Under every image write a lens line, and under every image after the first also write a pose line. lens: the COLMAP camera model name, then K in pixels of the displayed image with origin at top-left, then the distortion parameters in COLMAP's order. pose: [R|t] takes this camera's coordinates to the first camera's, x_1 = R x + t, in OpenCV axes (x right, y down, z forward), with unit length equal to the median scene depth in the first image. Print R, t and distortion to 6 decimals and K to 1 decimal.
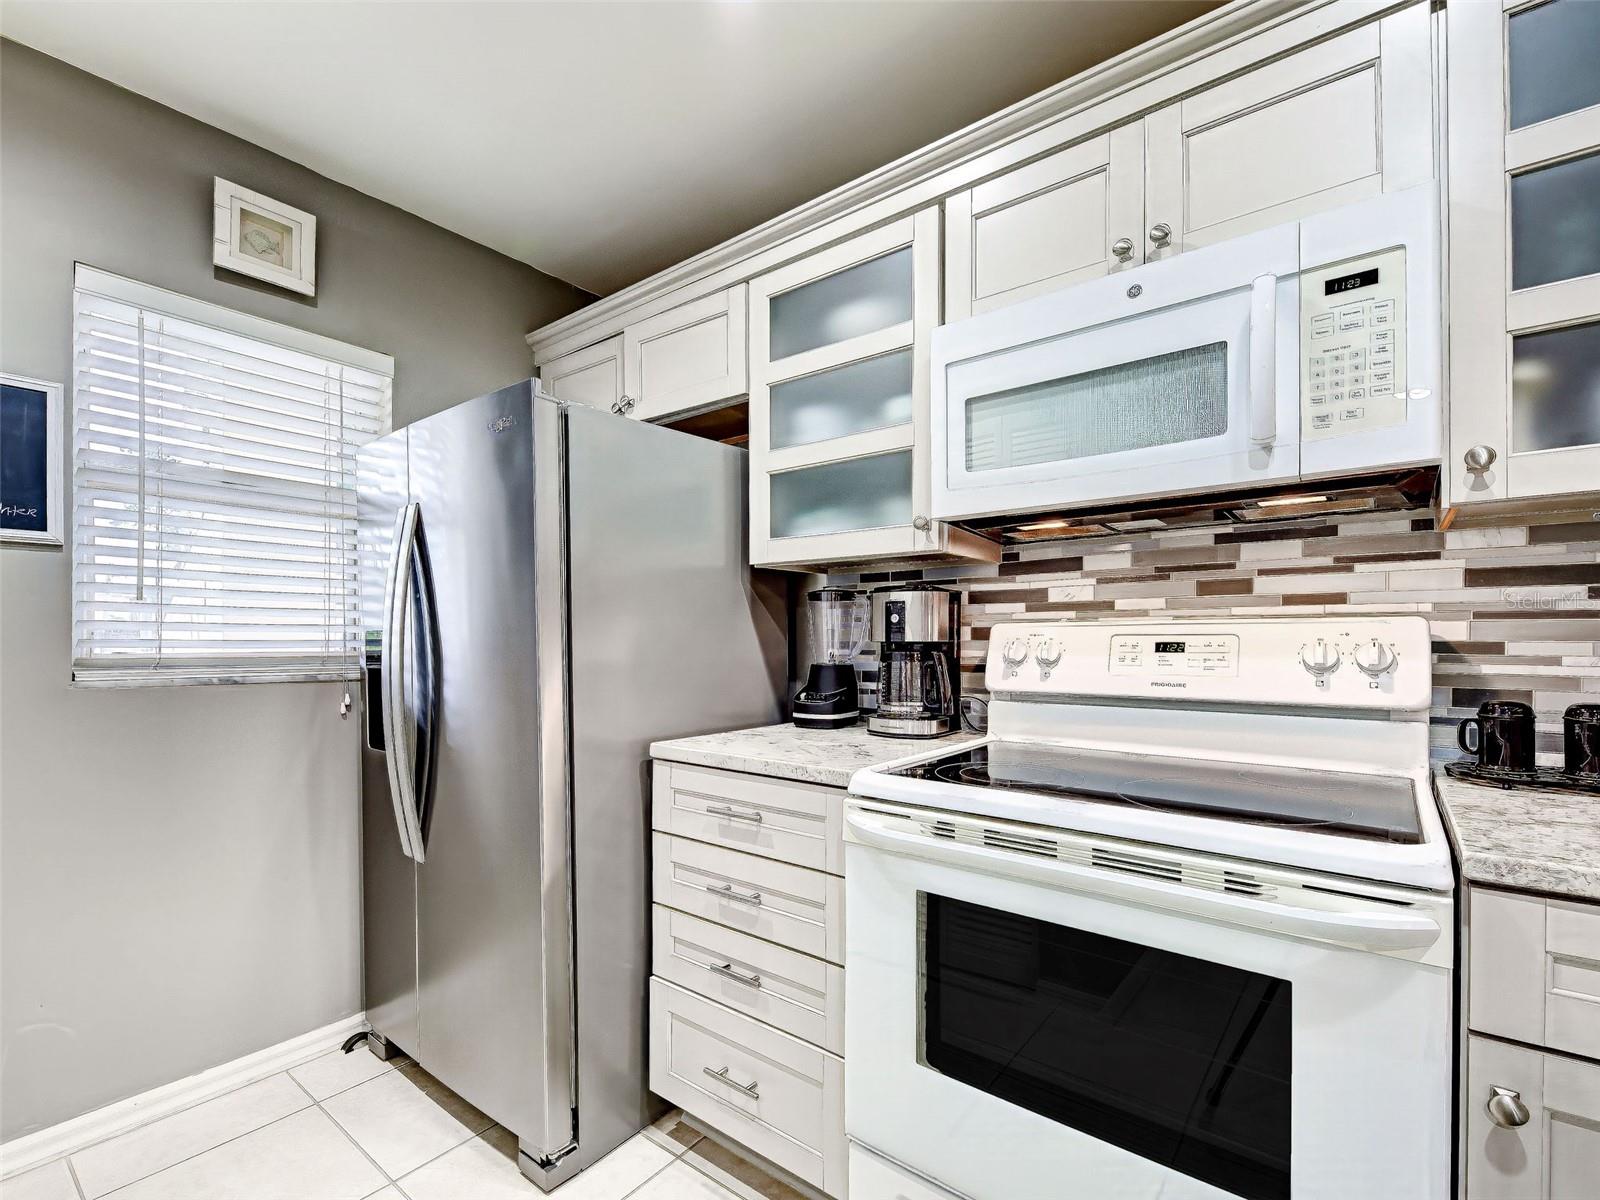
lens RADIAL K [[644.5, 0, 770.0], [0, 644.5, 634.5], [0, 0, 1]] dist [-0.002819, -0.000908]
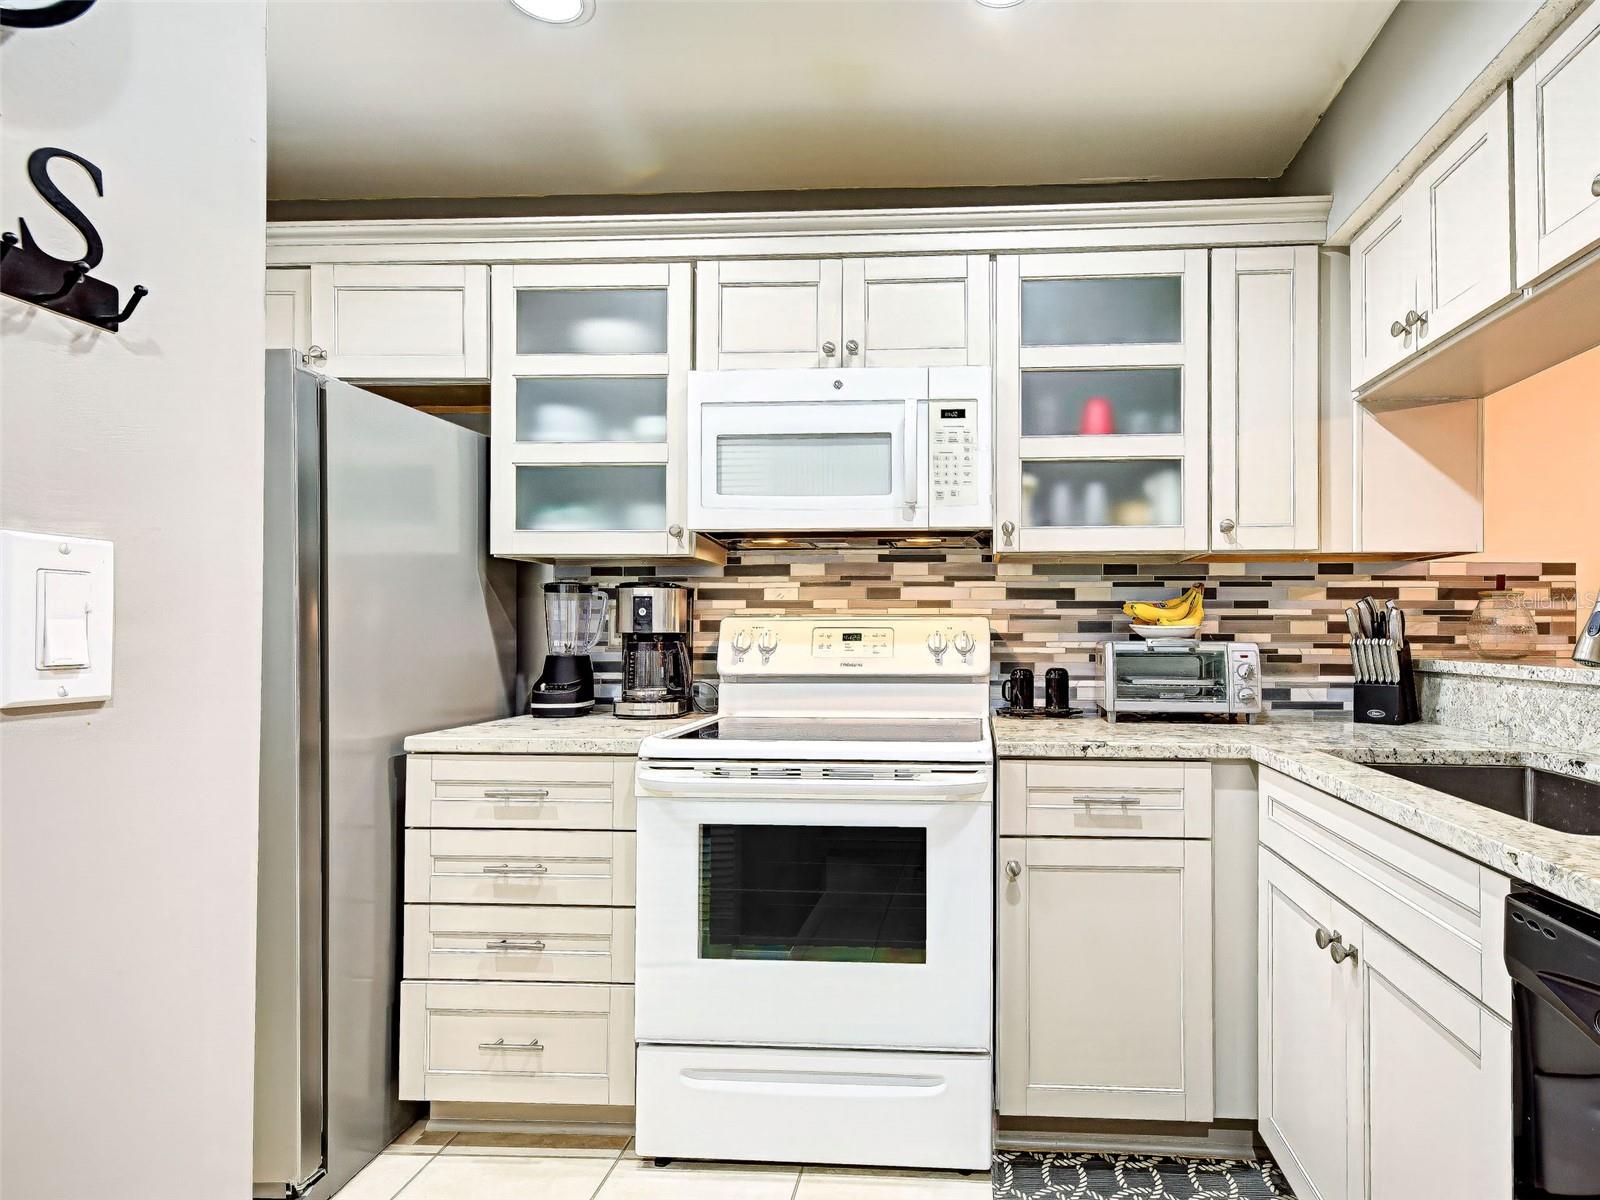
lens RADIAL K [[930.6, 0, 801.3], [0, 930.6, 610.0], [0, 0, 1]] dist [-0.026404, -0.000974]
pose [[0.839699, 0.016880, 0.542790, -0.460073], [-0.005823, 0.999739, -0.022081, 0.005945], [-0.543021, 0.015381, 0.839578, -0.508123]]
